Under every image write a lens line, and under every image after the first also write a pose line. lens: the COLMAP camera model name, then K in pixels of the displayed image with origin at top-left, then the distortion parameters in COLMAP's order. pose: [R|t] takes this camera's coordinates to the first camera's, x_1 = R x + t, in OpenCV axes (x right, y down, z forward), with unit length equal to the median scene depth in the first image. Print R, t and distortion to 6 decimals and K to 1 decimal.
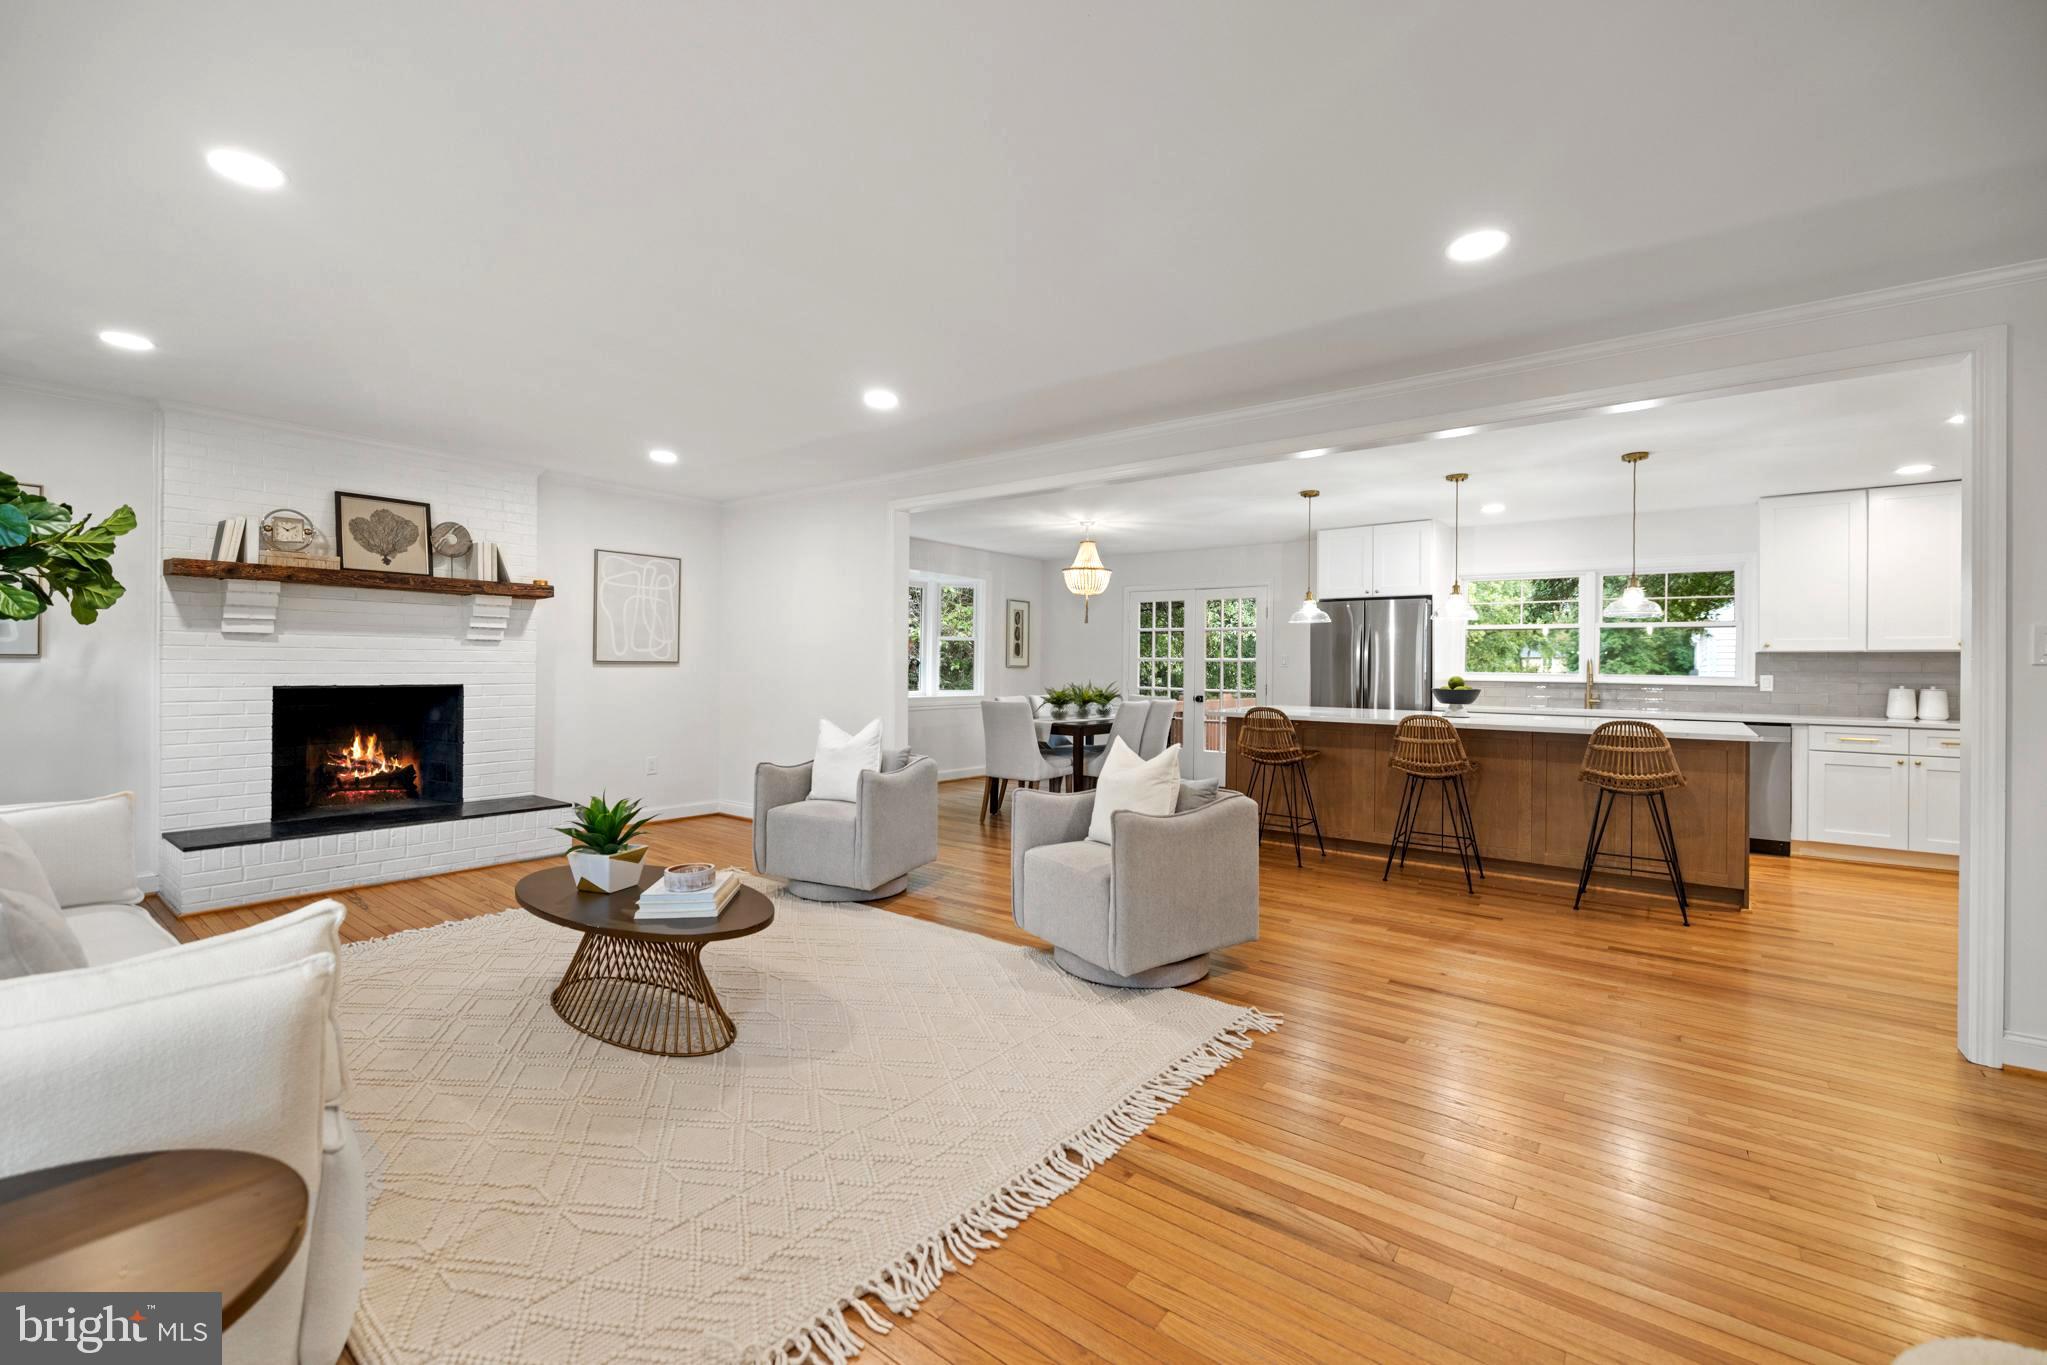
lens RADIAL K [[861.4, 0, 1014.1], [0, 861.4, 663.6], [0, 0, 1]] dist [0.001765, -0.000937]
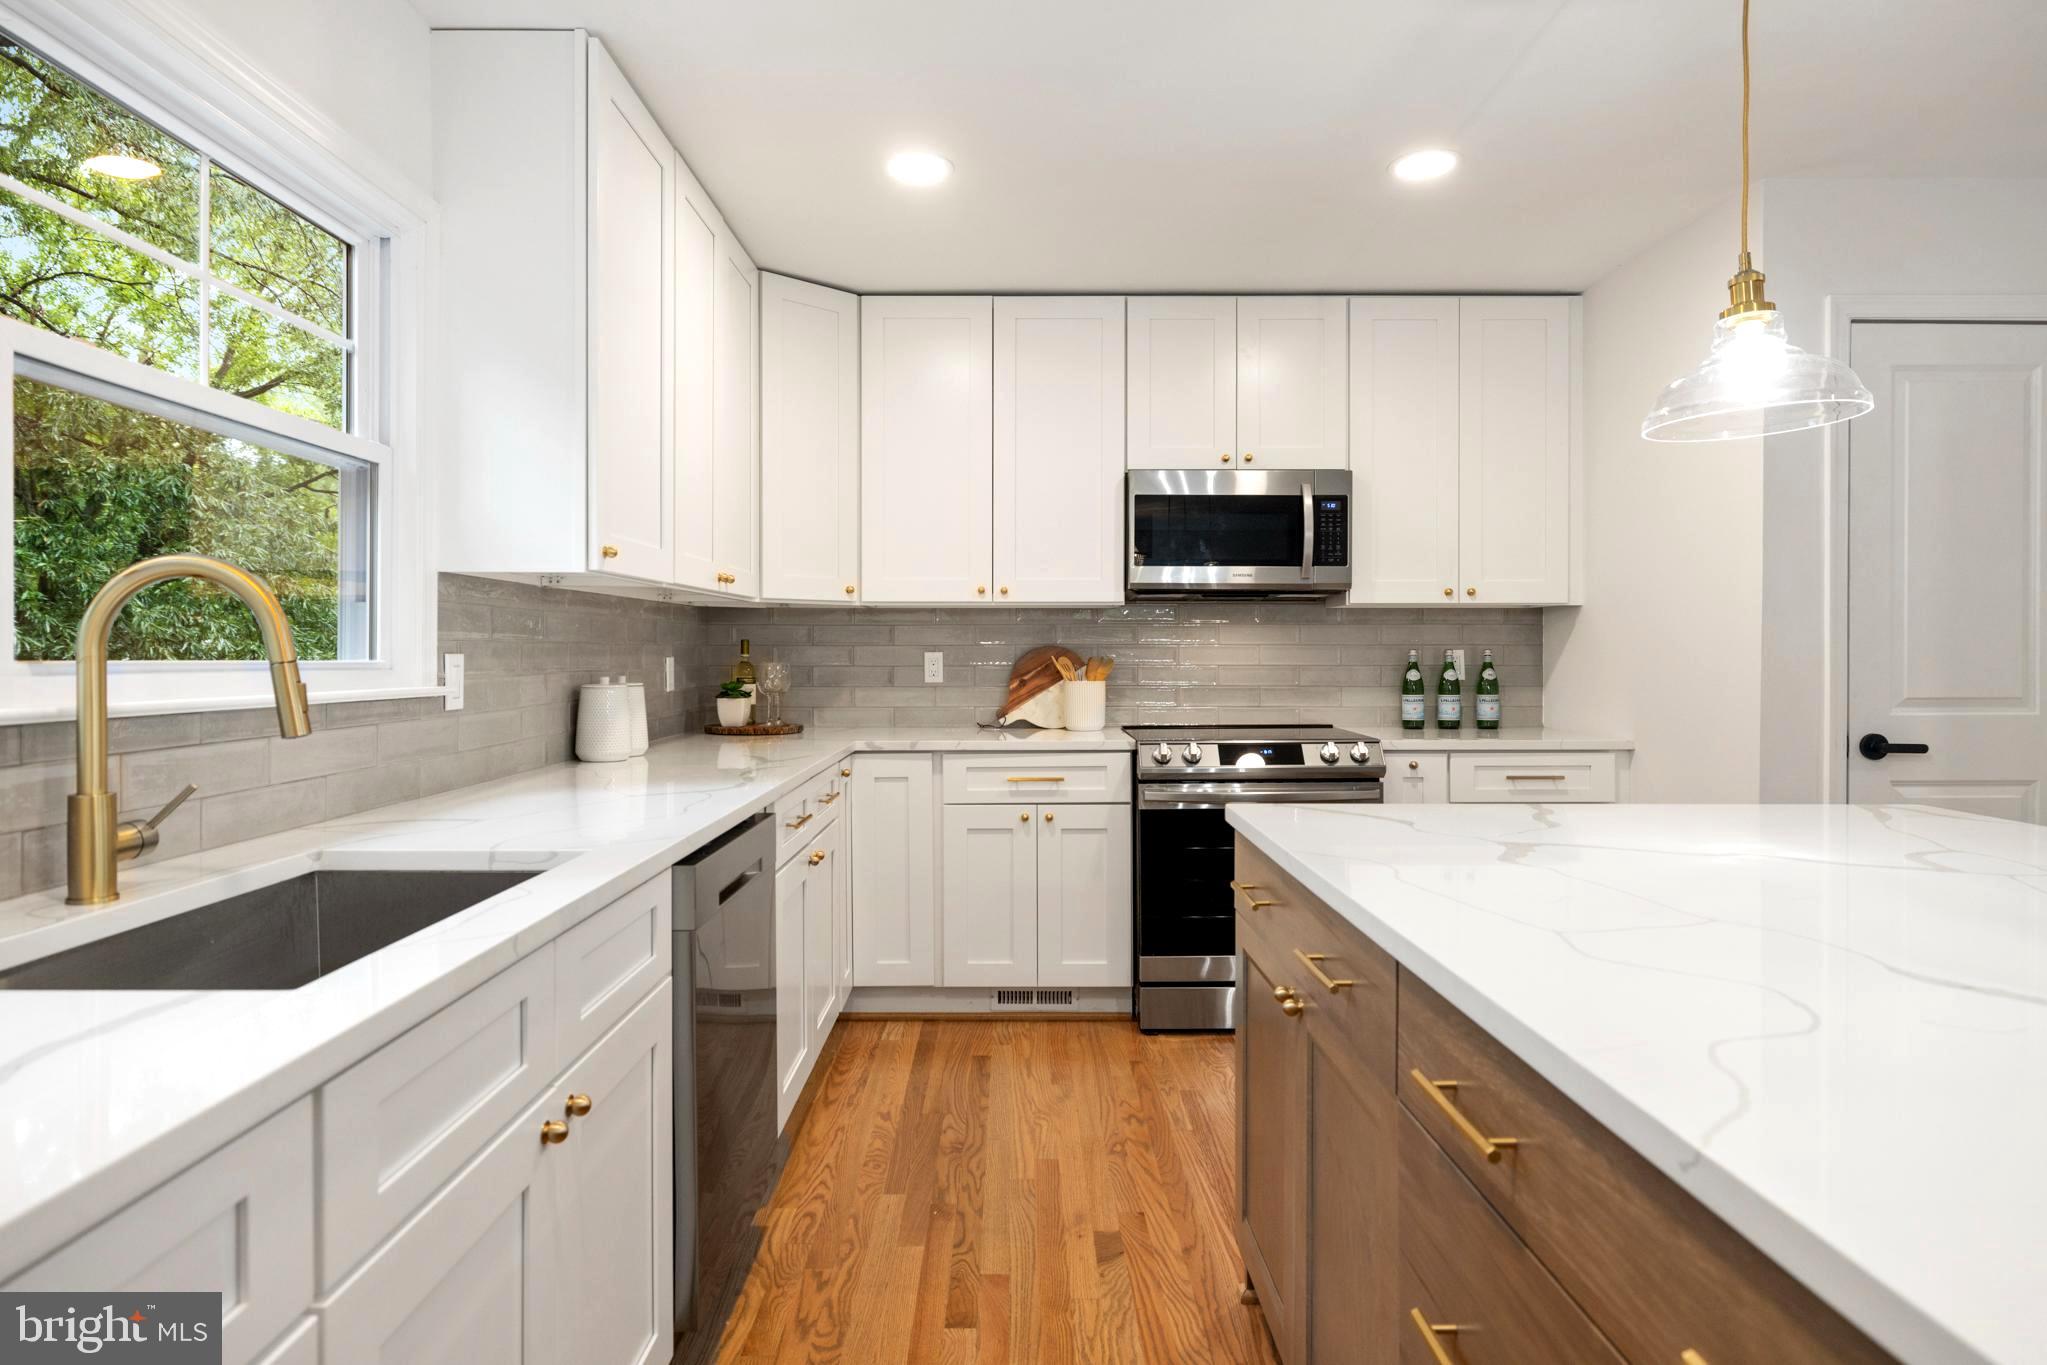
lens RADIAL K [[1168.2, 0, 1009.9], [0, 1168.2, 662.1], [0, 0, 1]] dist [-0.002446, 0.000762]
pose [[-0.602805, -0.015736, 0.797733, 0.452967], [-0.007104, 0.999872, 0.014356, 0.009452], [-0.797857, 0.002987, -0.602839, 1.081840]]
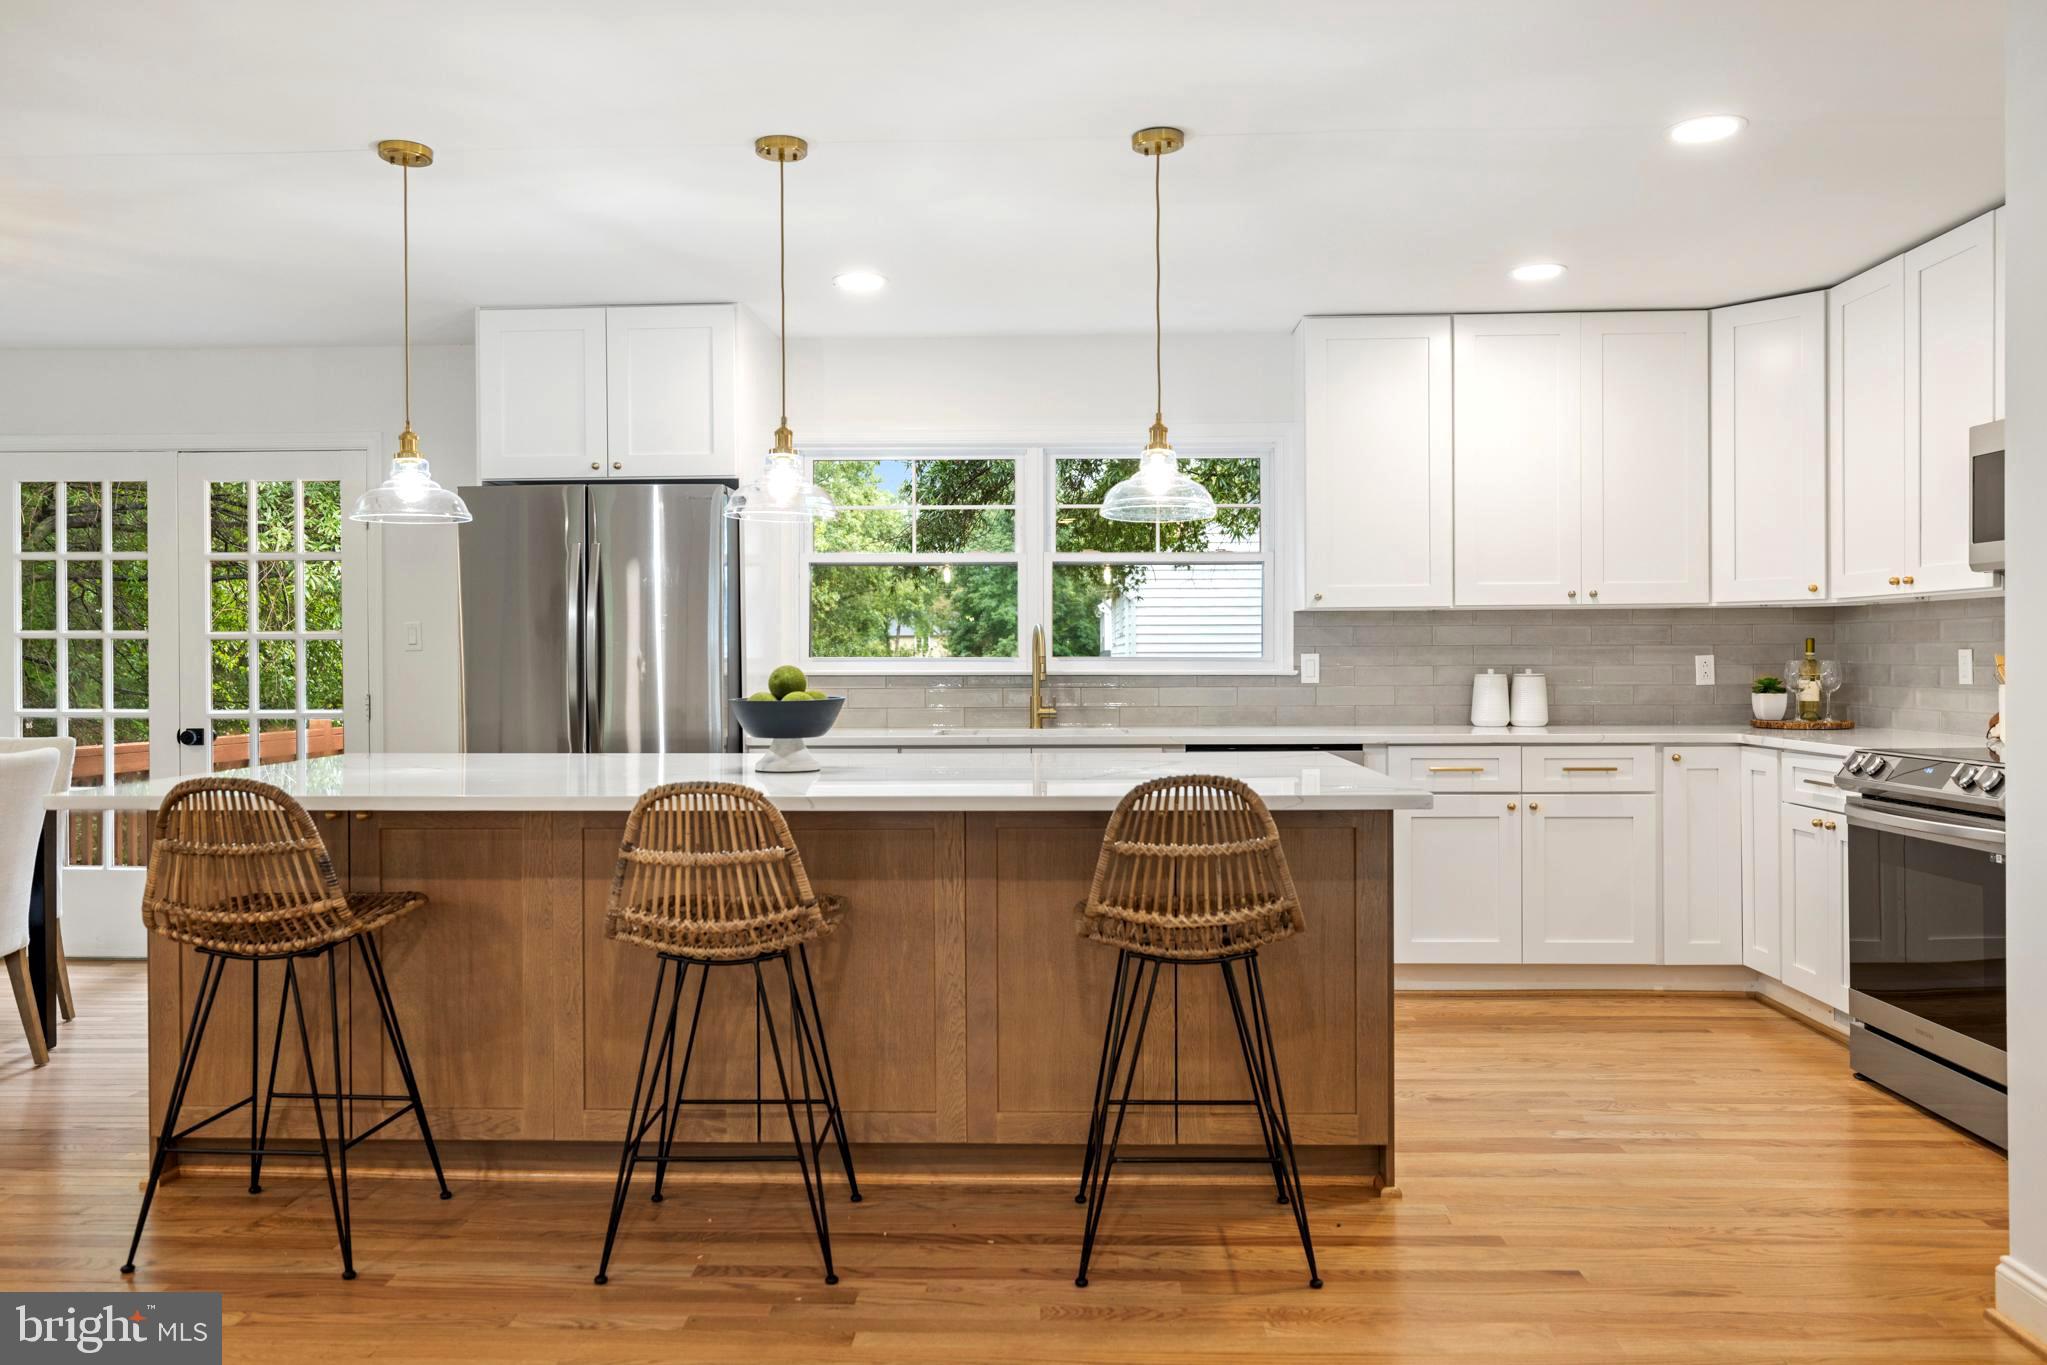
lens RADIAL K [[1497.7, 0, 1032.9], [0, 1497.7, 663.6], [0, 0, 1]] dist [-0.002208, 0.011127]
pose [[0.808738, -0.017065, 0.587922, 0.181625], [0.011594, 0.999847, 0.013074, 0.005311], [-0.588055, -0.003757, 0.808812, 0.343416]]
